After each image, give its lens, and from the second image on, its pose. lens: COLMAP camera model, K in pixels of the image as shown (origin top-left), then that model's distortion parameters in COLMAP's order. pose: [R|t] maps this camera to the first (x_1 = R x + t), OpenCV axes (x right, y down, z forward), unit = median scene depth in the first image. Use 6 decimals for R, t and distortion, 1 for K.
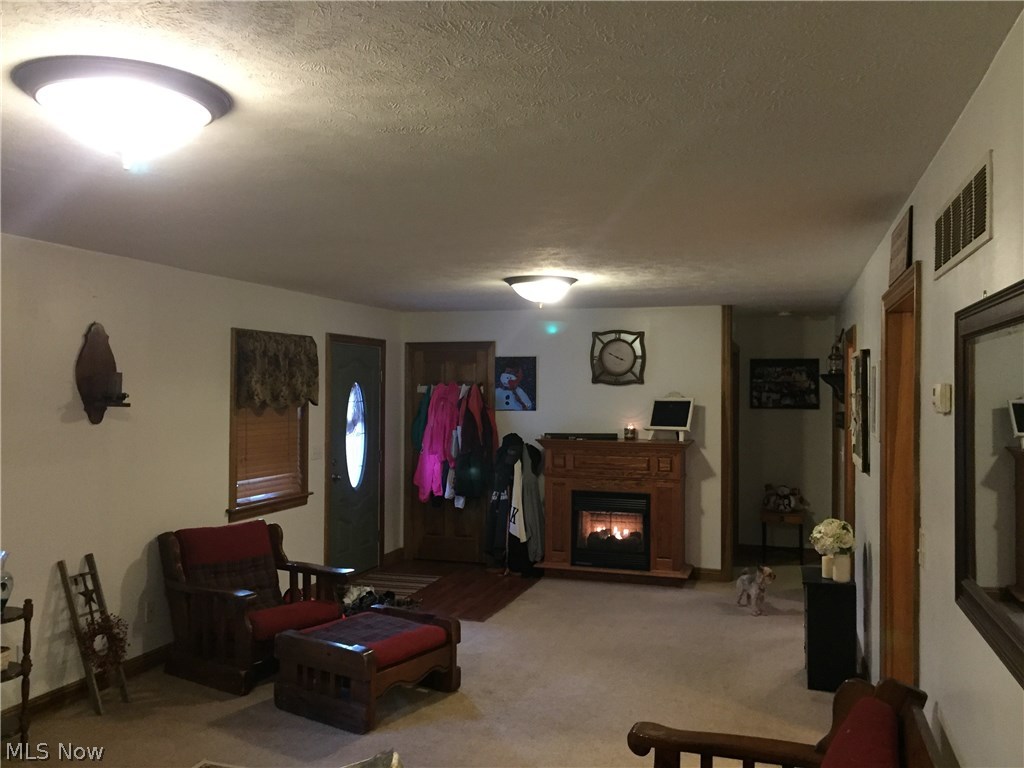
lens RADIAL K [[894.5, 0, 512.0], [0, 894.5, 384.0], [0, 0, 1]] dist [0.054820, -0.010741]
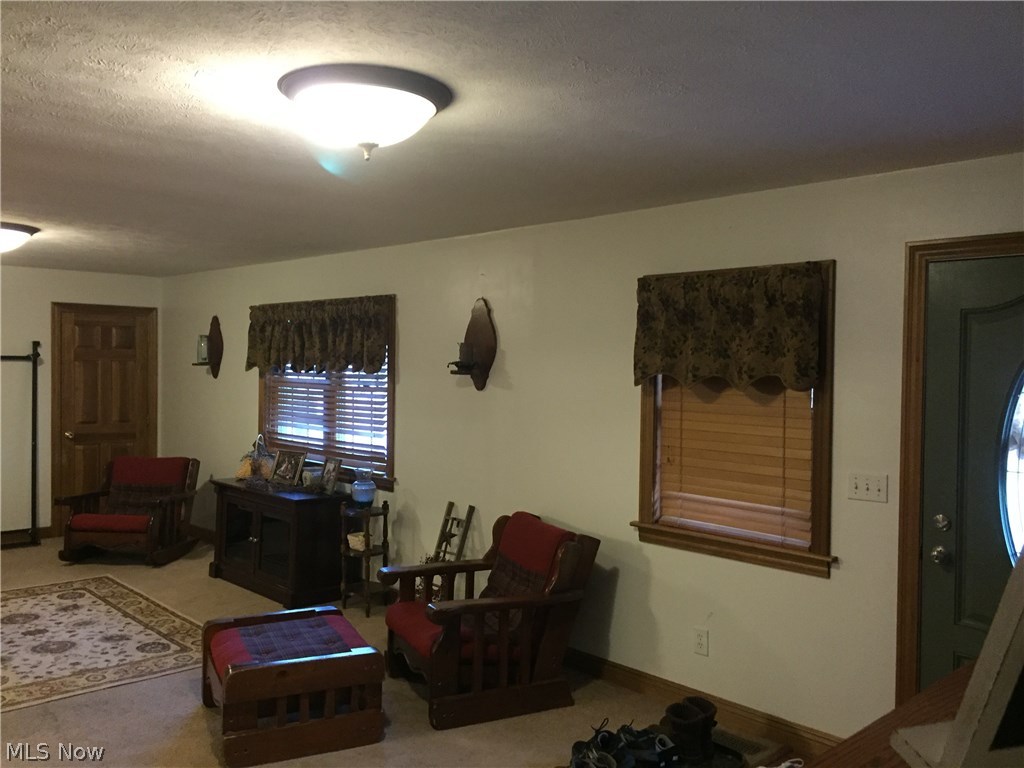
lens RADIAL K [[894.5, 0, 512.0], [0, 894.5, 384.0], [0, 0, 1]] dist [0.054820, -0.010741]
pose [[-0.502741, 0.002148, -0.864434, 0.357523], [-0.015466, 0.999814, 0.011480, 0.018407], [0.864299, 0.019141, -0.502614, 1.227432]]
